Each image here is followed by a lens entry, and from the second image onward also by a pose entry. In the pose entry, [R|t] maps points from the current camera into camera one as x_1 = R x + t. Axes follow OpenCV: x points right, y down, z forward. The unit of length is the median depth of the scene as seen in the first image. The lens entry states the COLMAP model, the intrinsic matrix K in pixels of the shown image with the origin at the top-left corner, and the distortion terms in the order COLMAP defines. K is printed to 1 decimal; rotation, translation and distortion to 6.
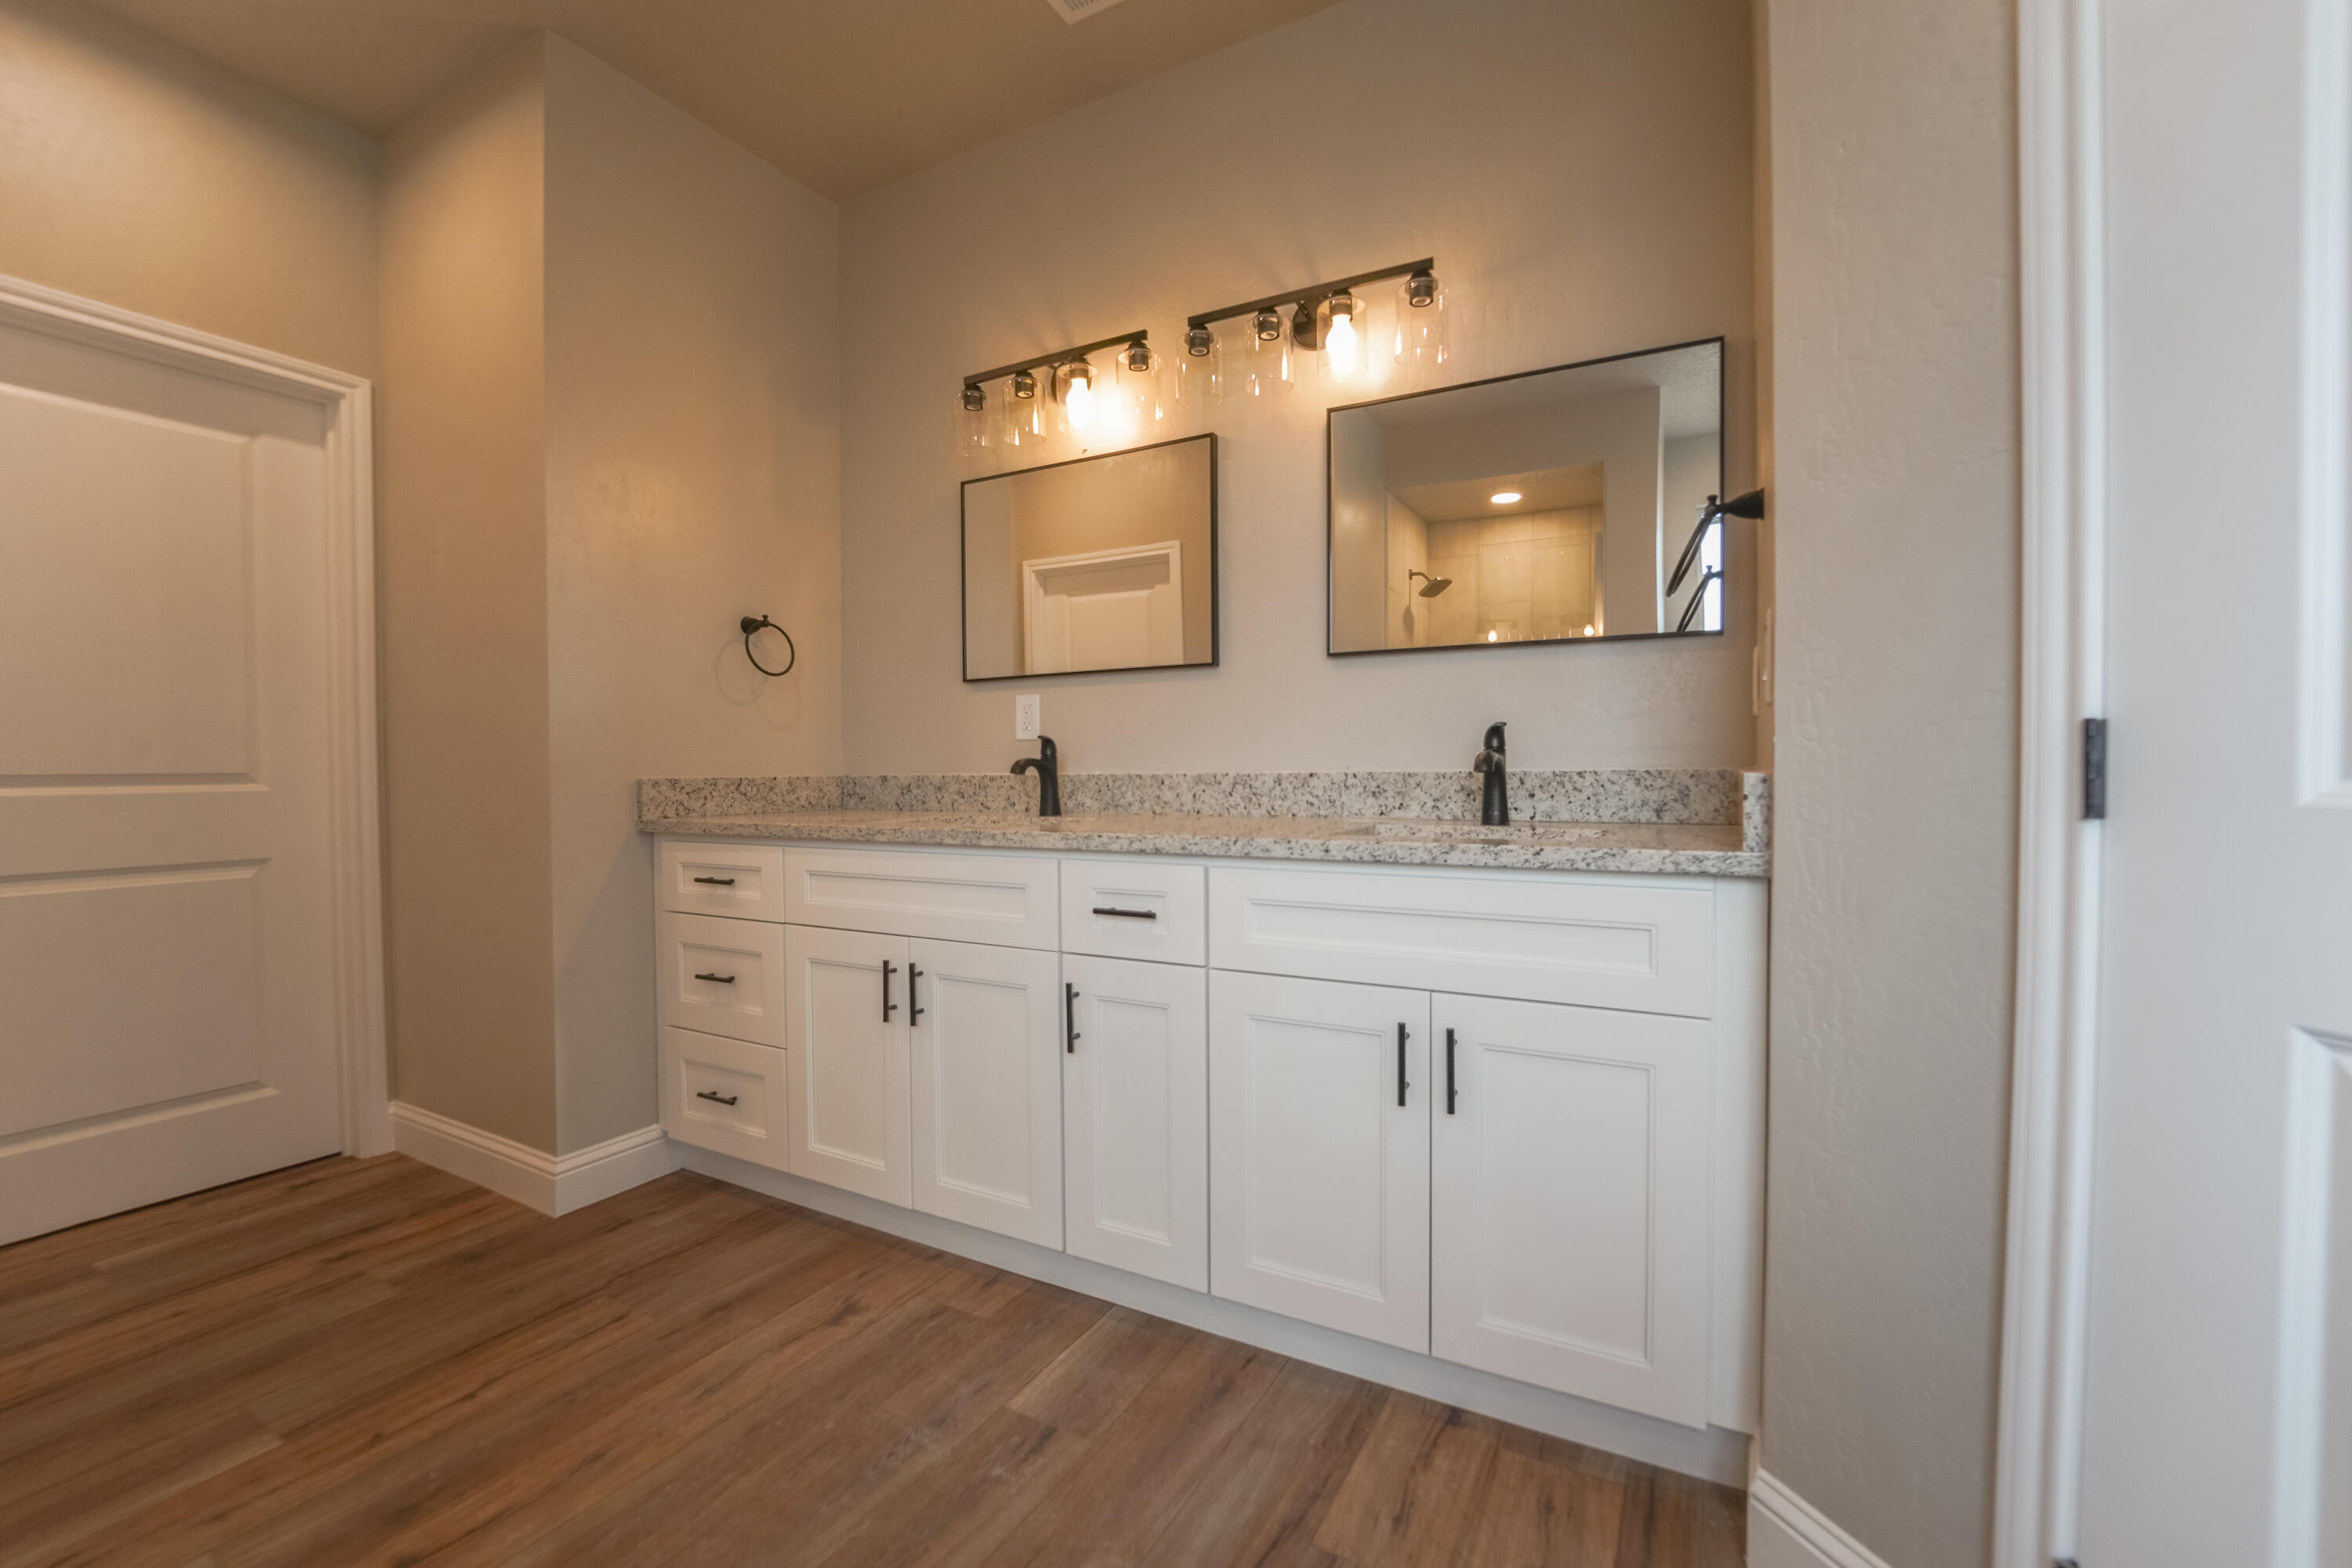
lens RADIAL K [[977.9, 0, 1180.6], [0, 977.9, 785.7], [0, 0, 1]] dist [-0.019719, -0.000253]
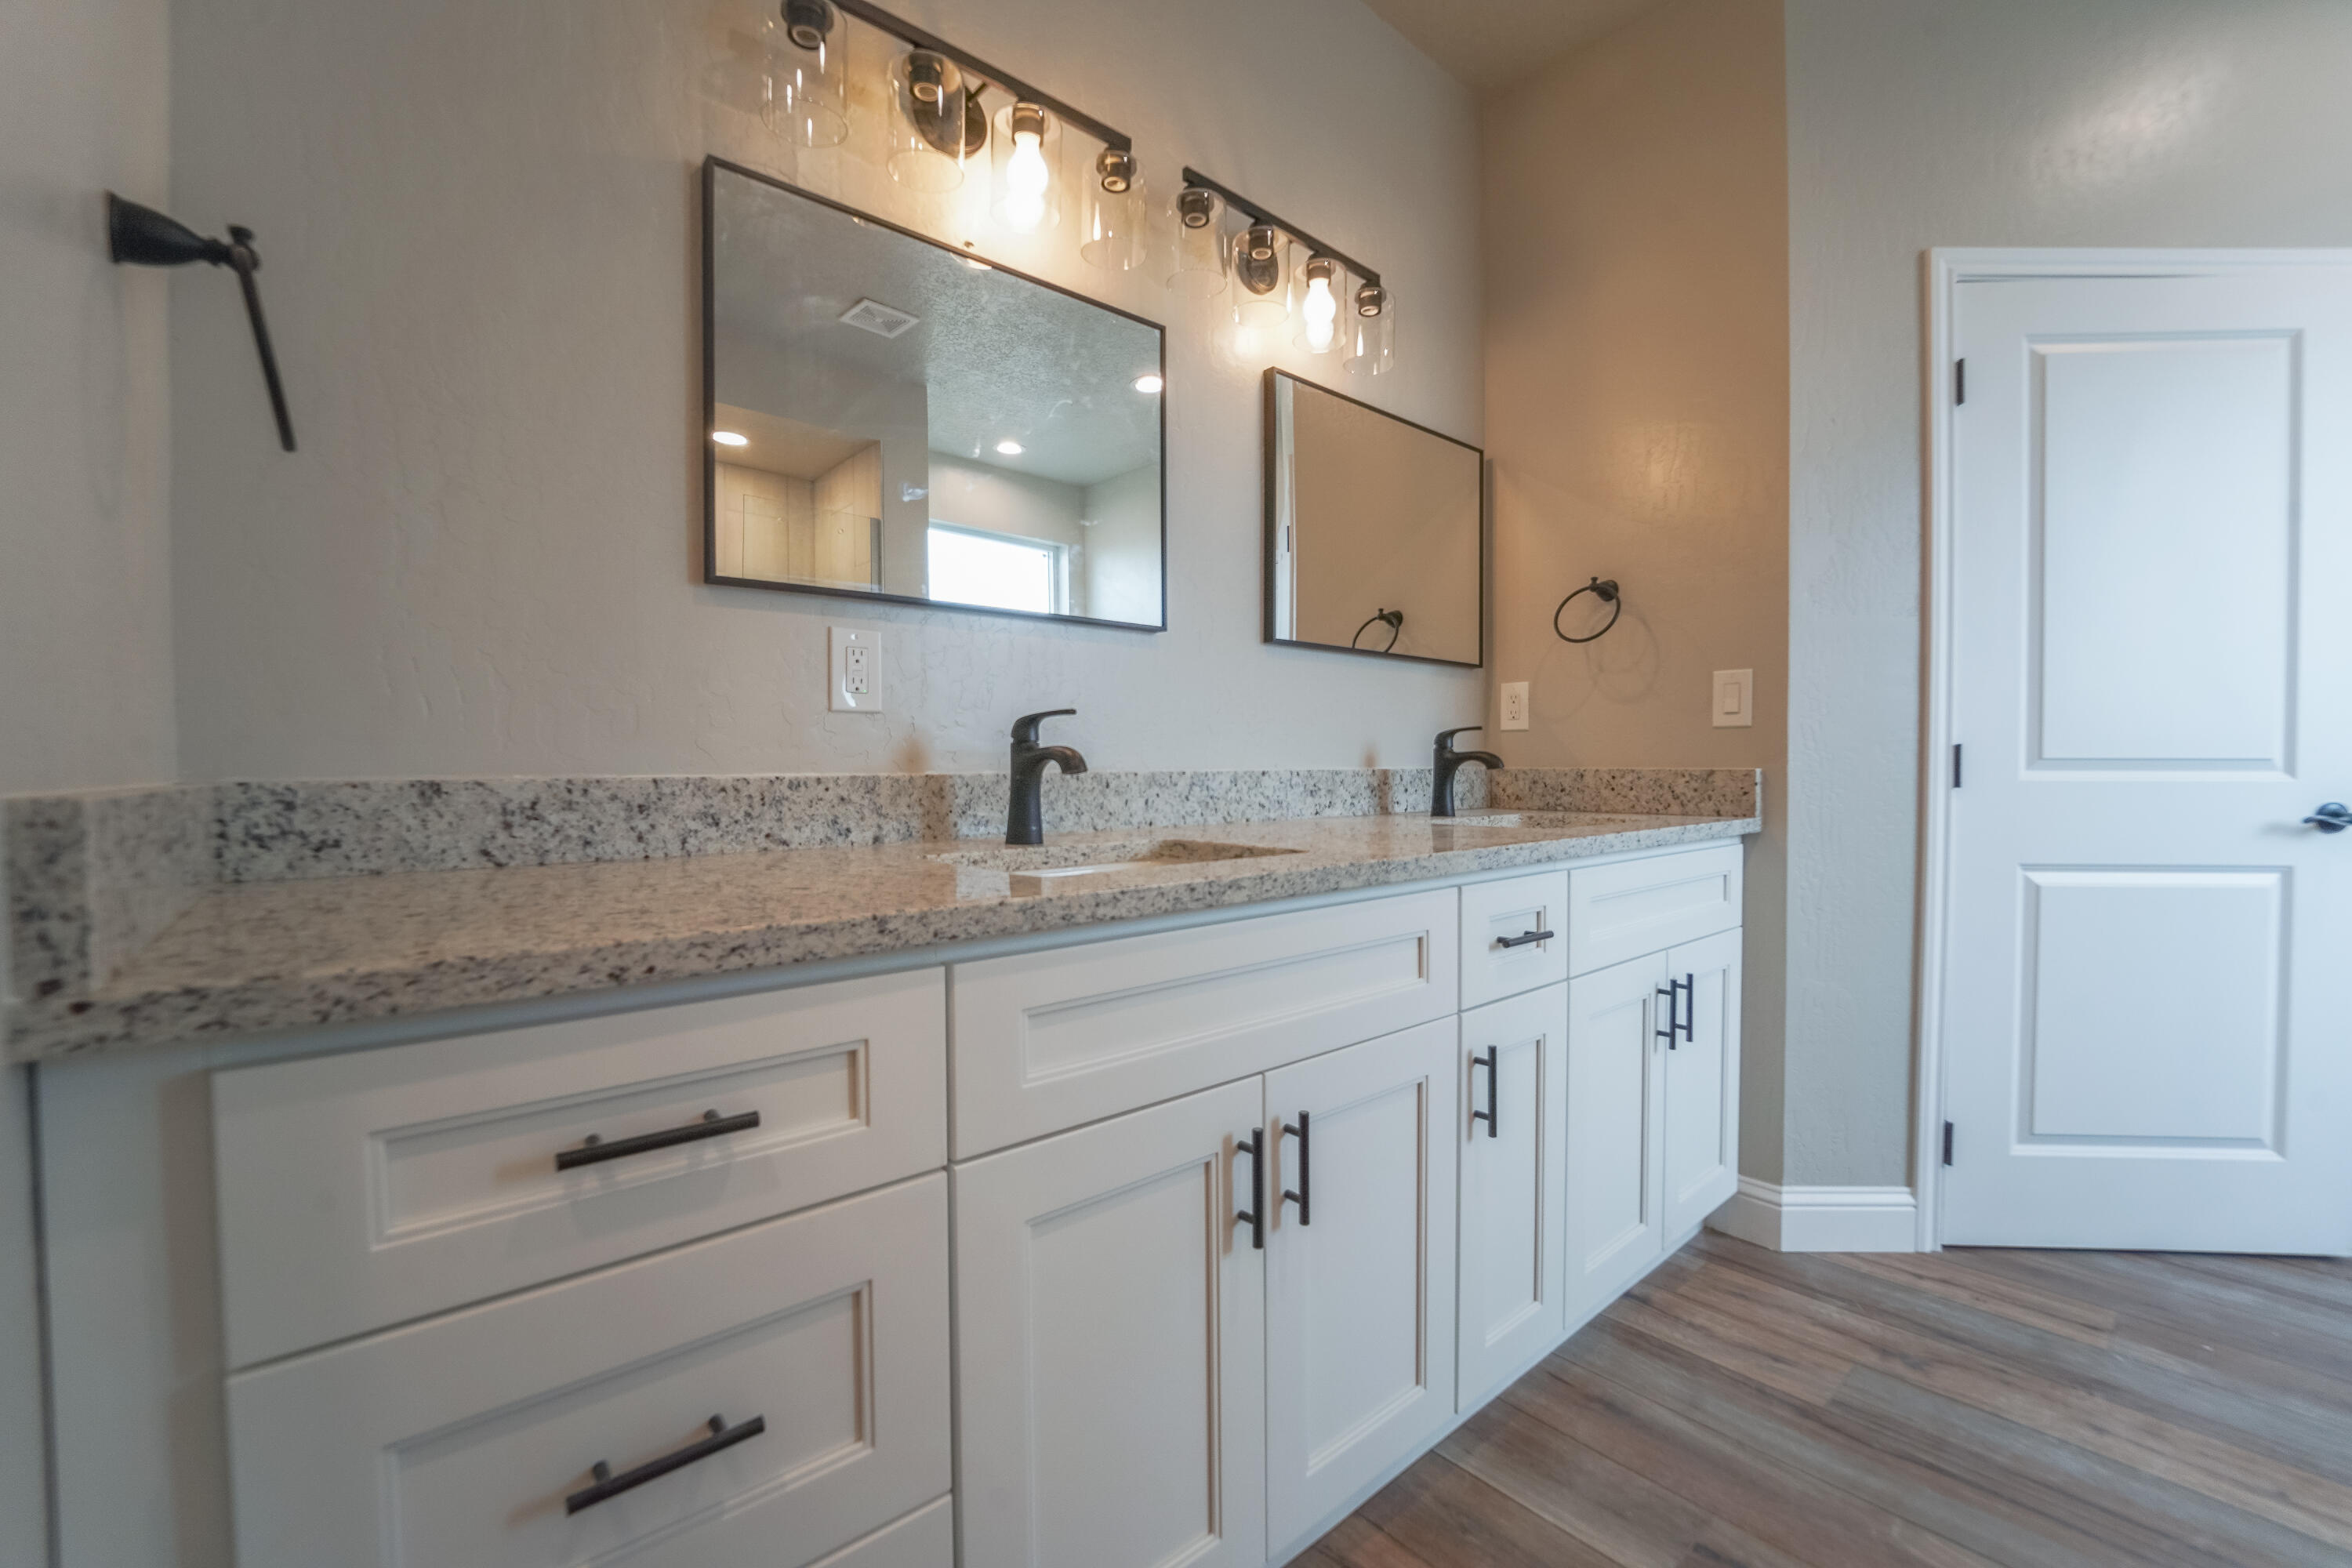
lens RADIAL K [[954.8, 0, 1197.4], [0, 954.8, 794.7], [0, 0, 1]] dist [-0.021122, -0.000030]
pose [[0.344919, -0.021865, 0.938378, -0.695684], [0.018725, 0.999690, 0.016411, -0.006966], [-0.938446, 0.011911, 0.345222, 0.758131]]
